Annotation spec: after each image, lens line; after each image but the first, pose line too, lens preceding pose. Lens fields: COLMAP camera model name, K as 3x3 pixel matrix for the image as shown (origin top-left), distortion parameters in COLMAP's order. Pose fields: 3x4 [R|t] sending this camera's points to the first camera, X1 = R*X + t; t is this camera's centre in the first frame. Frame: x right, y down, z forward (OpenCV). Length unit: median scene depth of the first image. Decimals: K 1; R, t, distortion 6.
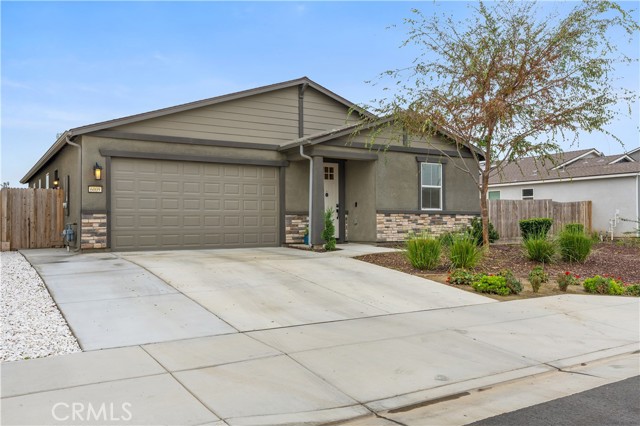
lens RADIAL K [[535.5, 0, 319.0], [0, 535.5, 211.3], [0, 0, 1]] dist [0.013949, 0.000916]
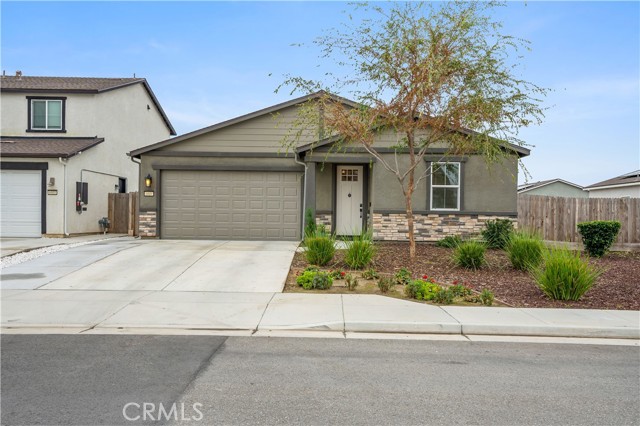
lens RADIAL K [[572.9, 0, 322.3], [0, 572.9, 216.1], [0, 0, 1]] dist [0.020348, 0.007538]
pose [[0.838548, 0.013481, -0.544660, 0.616615], [-0.005497, 0.999852, 0.016283, -0.007953], [0.544799, -0.010660, 0.838499, -0.001279]]
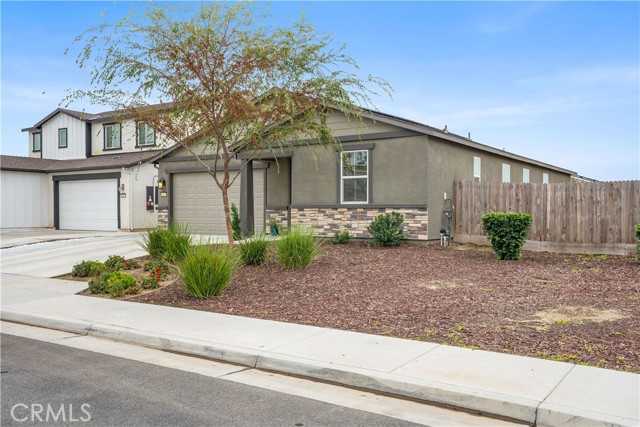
lens RADIAL K [[583.2, 0, 317.4], [0, 583.2, 213.4], [0, 0, 1]] dist [0.021601, 0.000000]
pose [[0.396389, 0.005593, -0.918066, 1.116822], [0.015874, 0.999790, 0.012945, 0.000457], [0.917946, -0.019705, 0.396217, 0.581441]]
